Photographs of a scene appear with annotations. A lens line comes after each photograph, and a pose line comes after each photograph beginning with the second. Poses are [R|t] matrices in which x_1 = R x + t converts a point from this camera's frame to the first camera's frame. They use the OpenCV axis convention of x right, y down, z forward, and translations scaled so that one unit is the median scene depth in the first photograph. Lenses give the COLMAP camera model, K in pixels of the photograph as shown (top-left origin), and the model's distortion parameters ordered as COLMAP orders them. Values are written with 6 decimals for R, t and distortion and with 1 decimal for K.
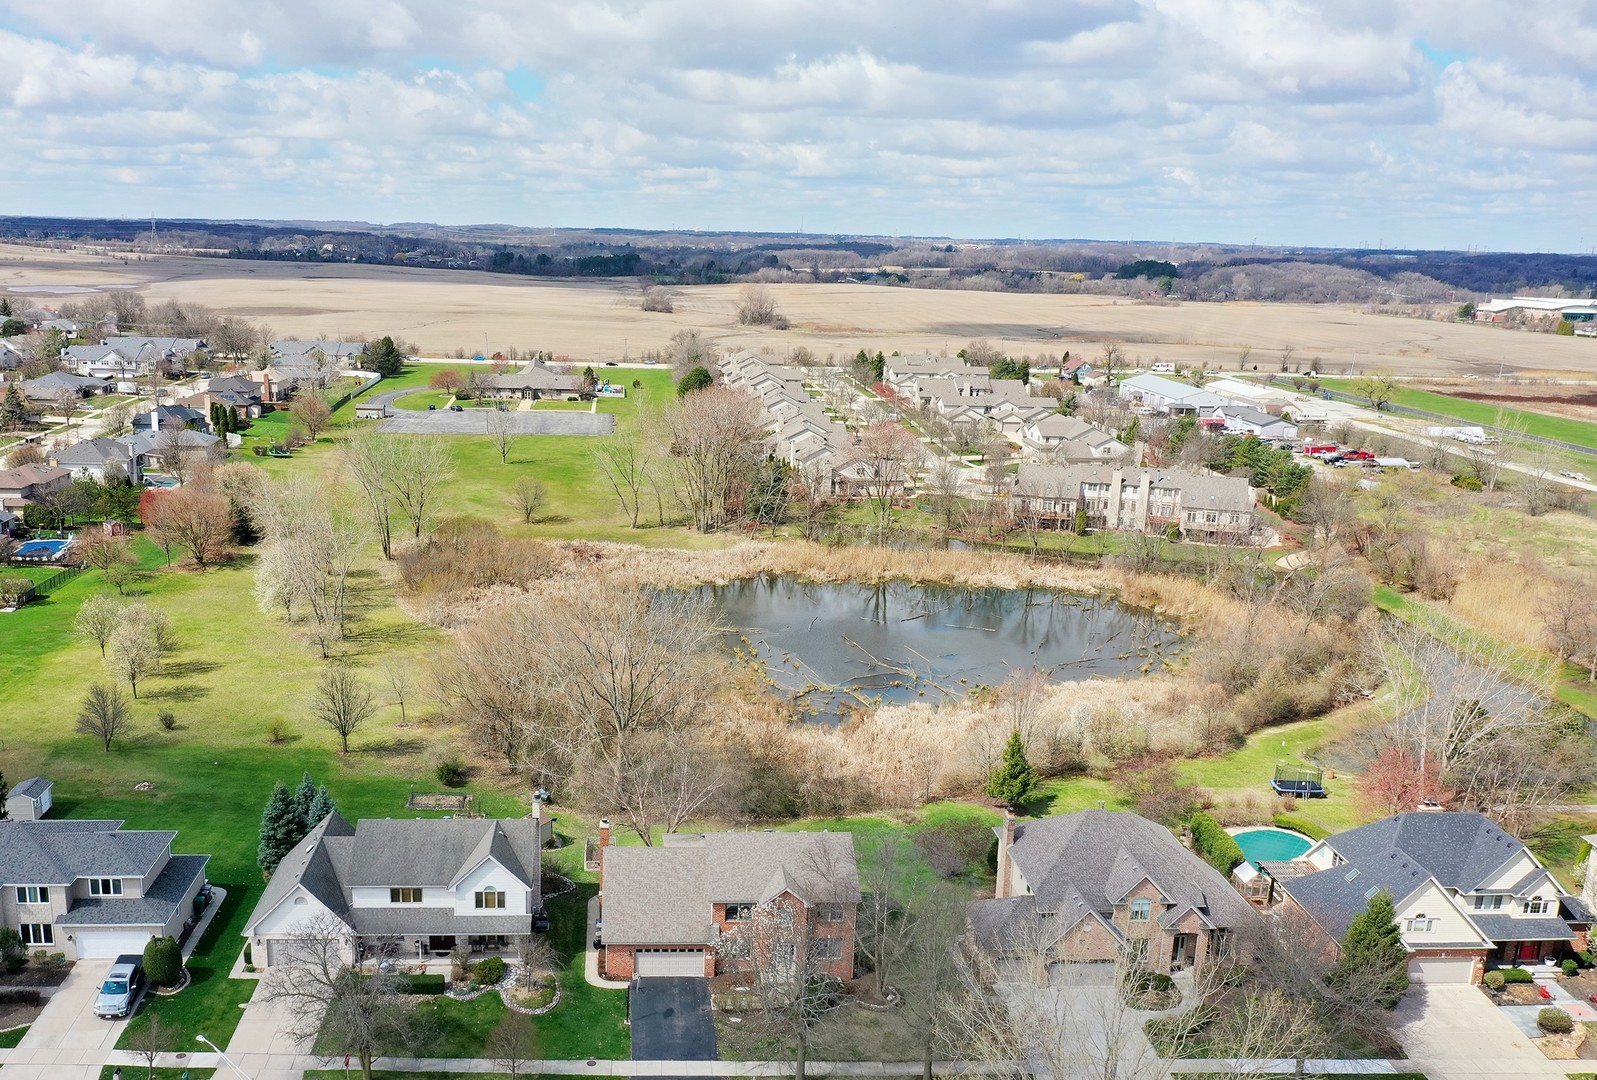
lens RADIAL K [[1246.3, 0, 796.6], [0, 1246.3, 535.9], [0, 0, 1]] dist [0.009389, -0.019410]
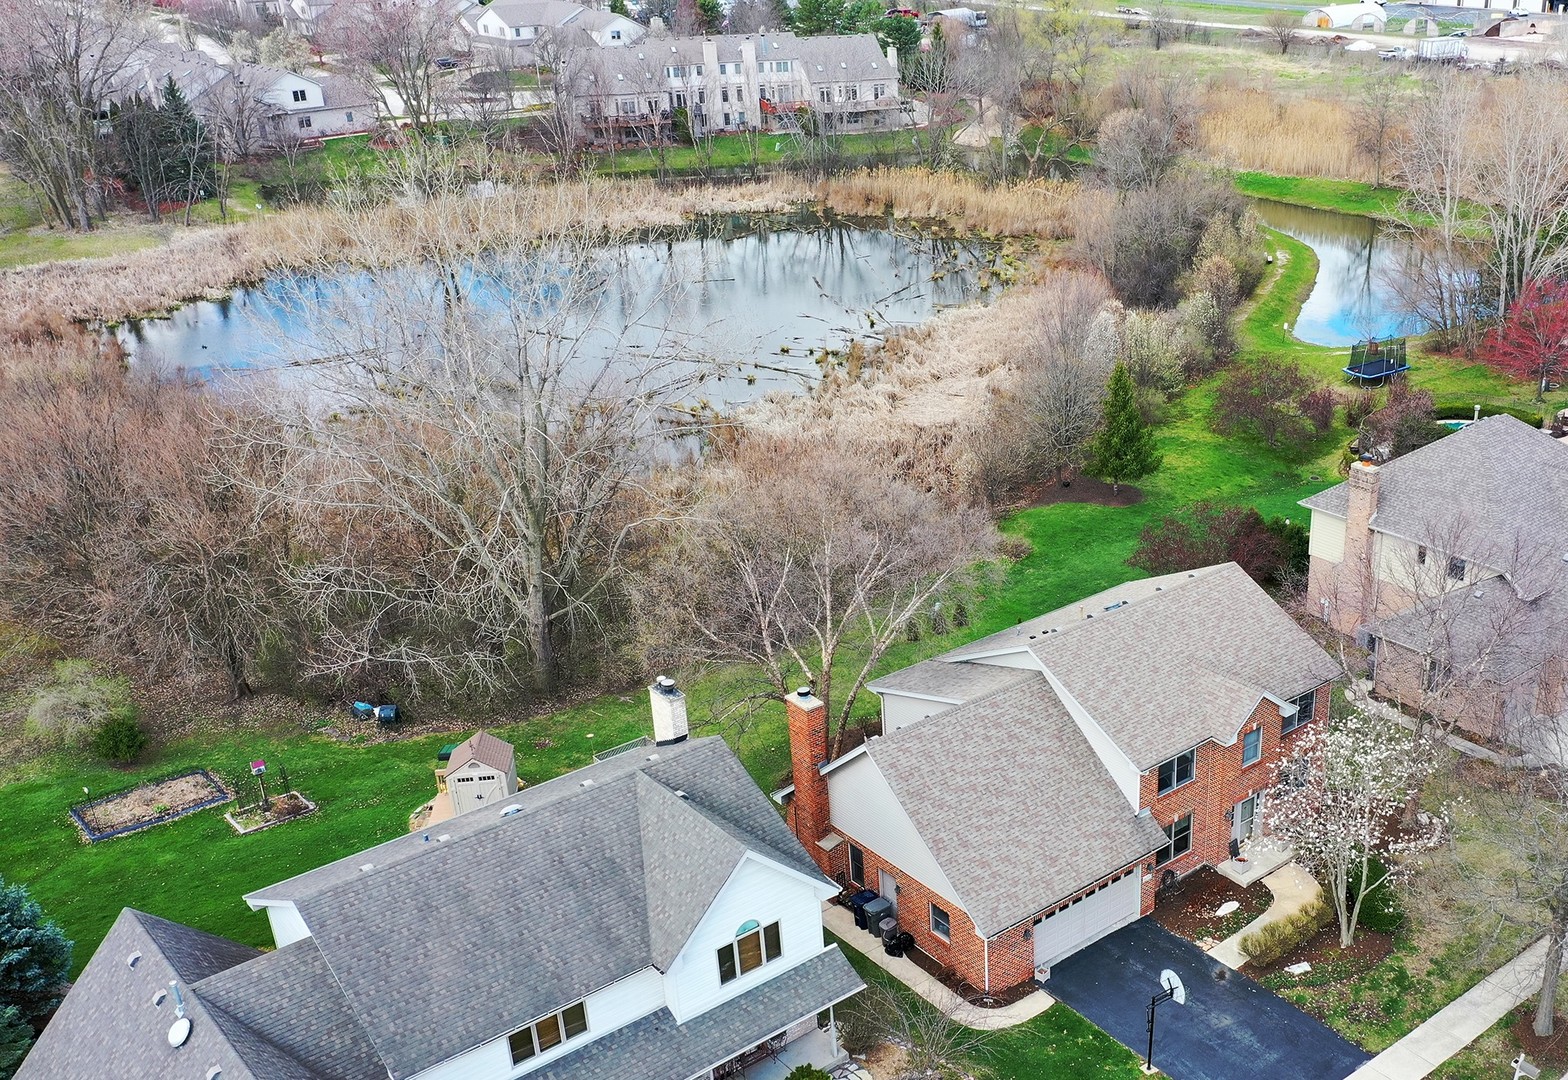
lens RADIAL K [[1505.8, 0, 796.9], [0, 1505.8, 536.8], [0, 0, 1]] dist [-0.003219, 0.000000]
pose [[0.821059, -0.260388, 0.507996, -0.129673], [0.160810, 0.959370, 0.231841, 0.015827], [-0.547724, -0.108664, 0.829572, 0.176625]]
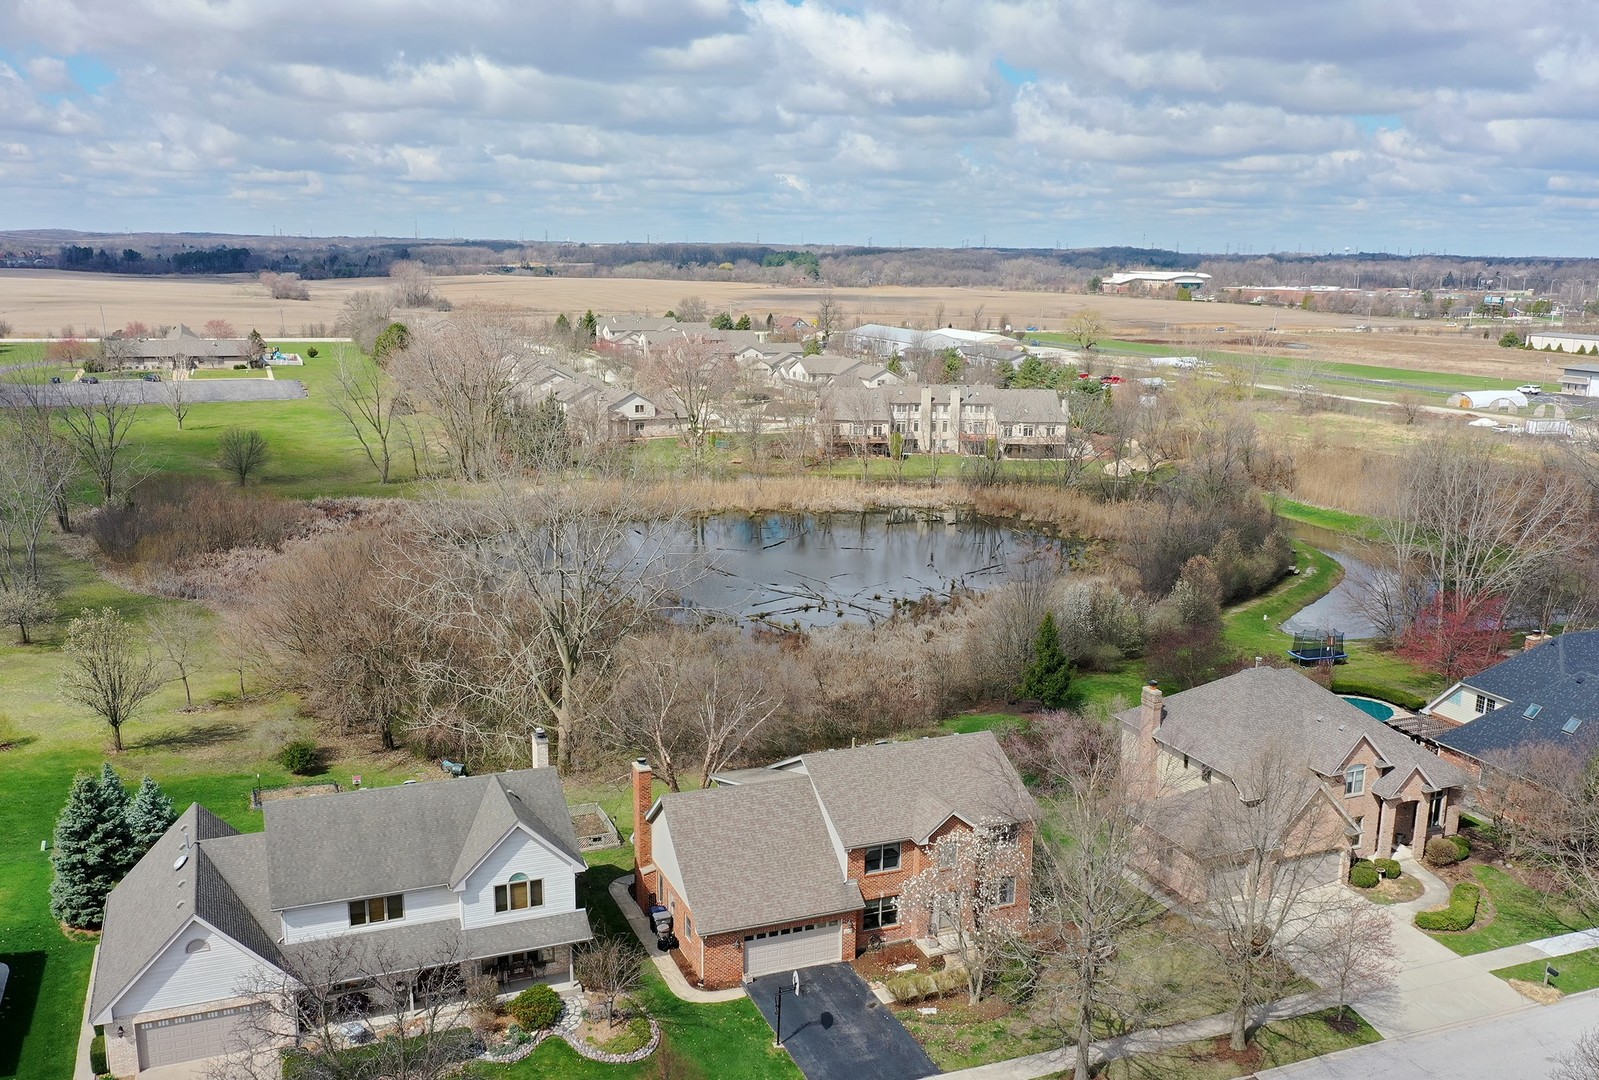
lens RADIAL K [[1247.9, 0, 770.0], [0, 1247.9, 445.2], [0, 0, 1]] dist [0.009389, -0.019410]
pose [[0.955040, -0.049964, 0.292237, -0.086877], [0.076287, 0.993922, -0.079375, 0.036583], [-0.286494, 0.098100, 0.953046, 0.098704]]
